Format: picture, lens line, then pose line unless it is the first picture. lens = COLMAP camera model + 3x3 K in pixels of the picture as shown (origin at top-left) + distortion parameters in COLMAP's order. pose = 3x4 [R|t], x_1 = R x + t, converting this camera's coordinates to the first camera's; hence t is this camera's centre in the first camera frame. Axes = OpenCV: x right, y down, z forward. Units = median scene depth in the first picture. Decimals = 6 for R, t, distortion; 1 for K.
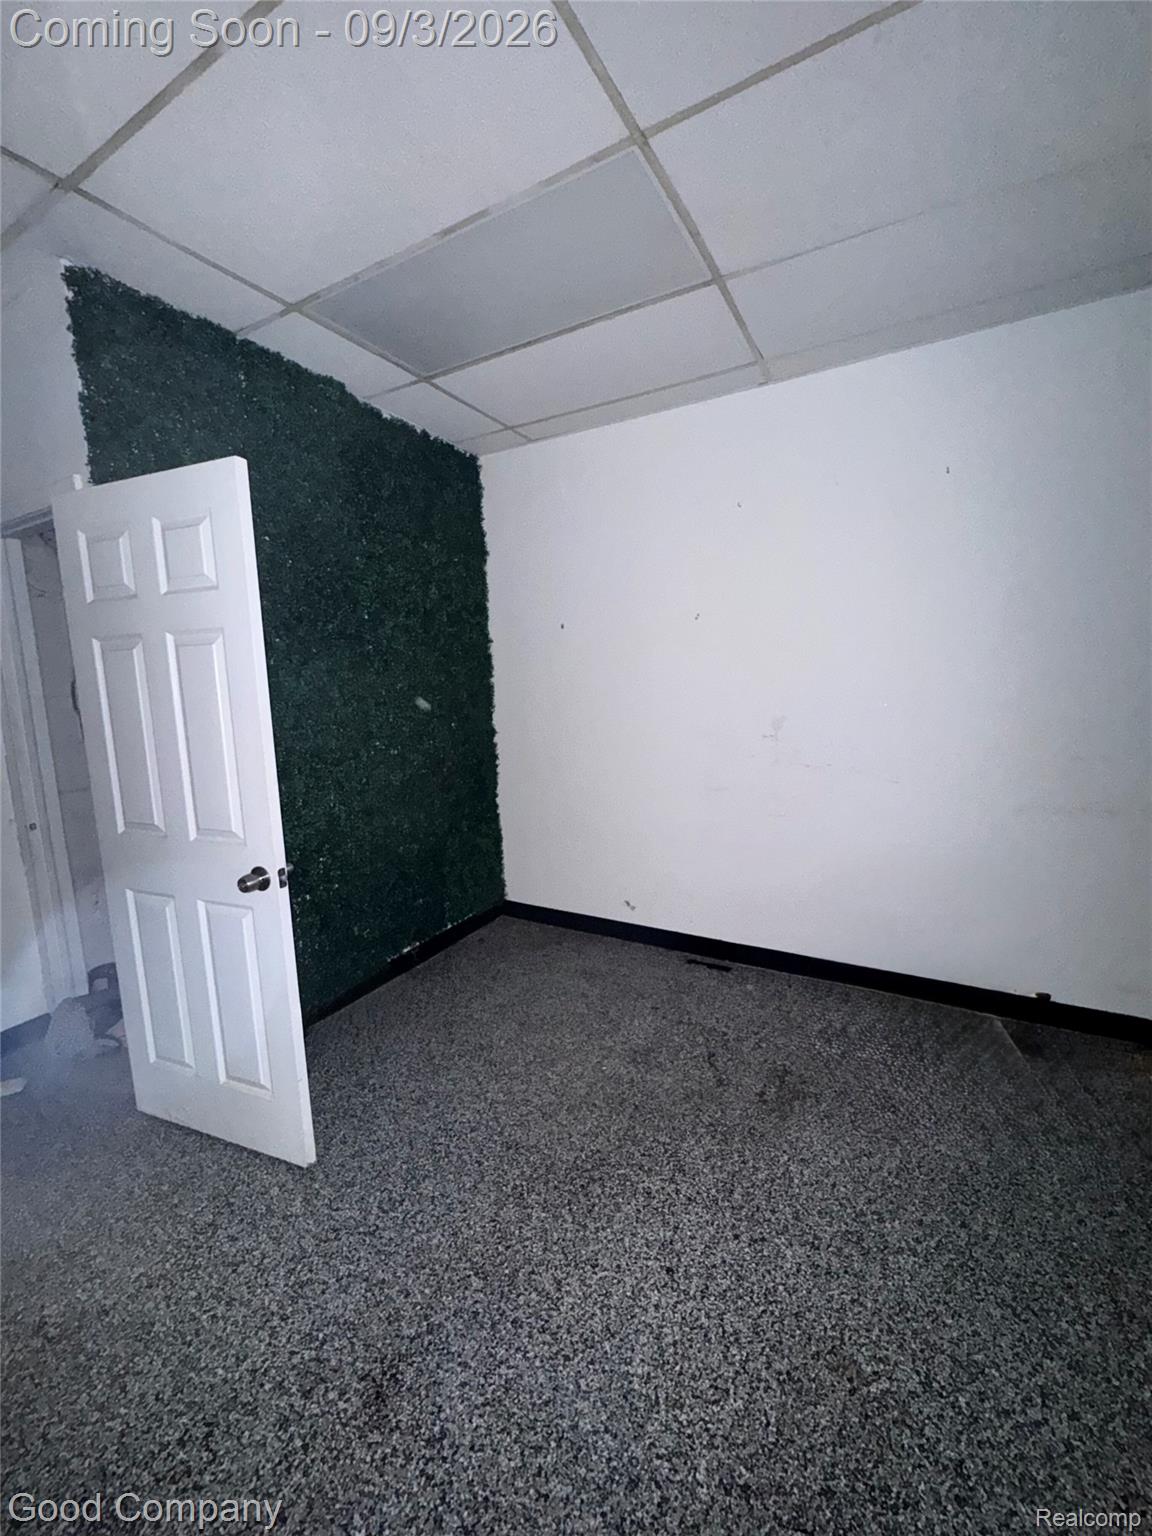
lens RADIAL K [[616.2, 0, 580.0], [0, 616.2, 763.2], [0, 0, 1]] dist [-0.002415, -0.000213]
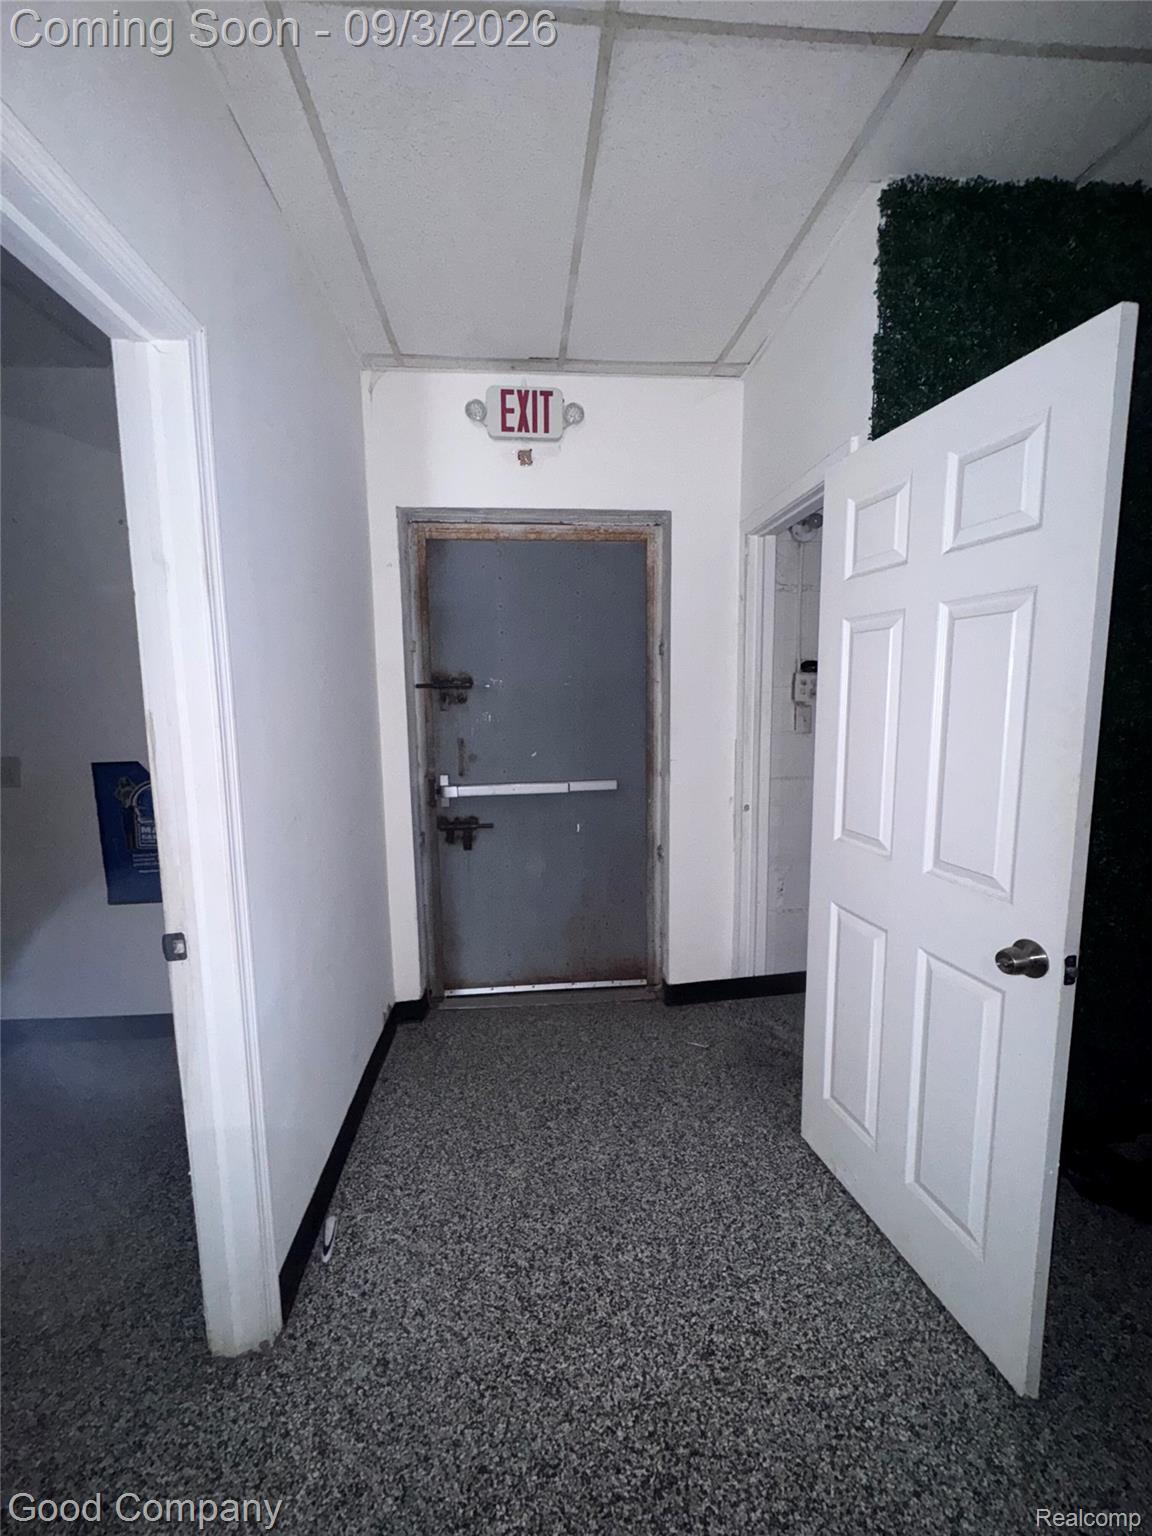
lens RADIAL K [[616.2, 0, 574.7], [0, 616.2, 765.8], [0, 0, 1]] dist [-0.002415, -0.000213]
pose [[0.568014, 0.125177, -0.813444, -0.271172], [-0.121170, 0.990315, 0.067784, -0.005752], [0.814051, 0.060063, 0.577680, 0.186781]]
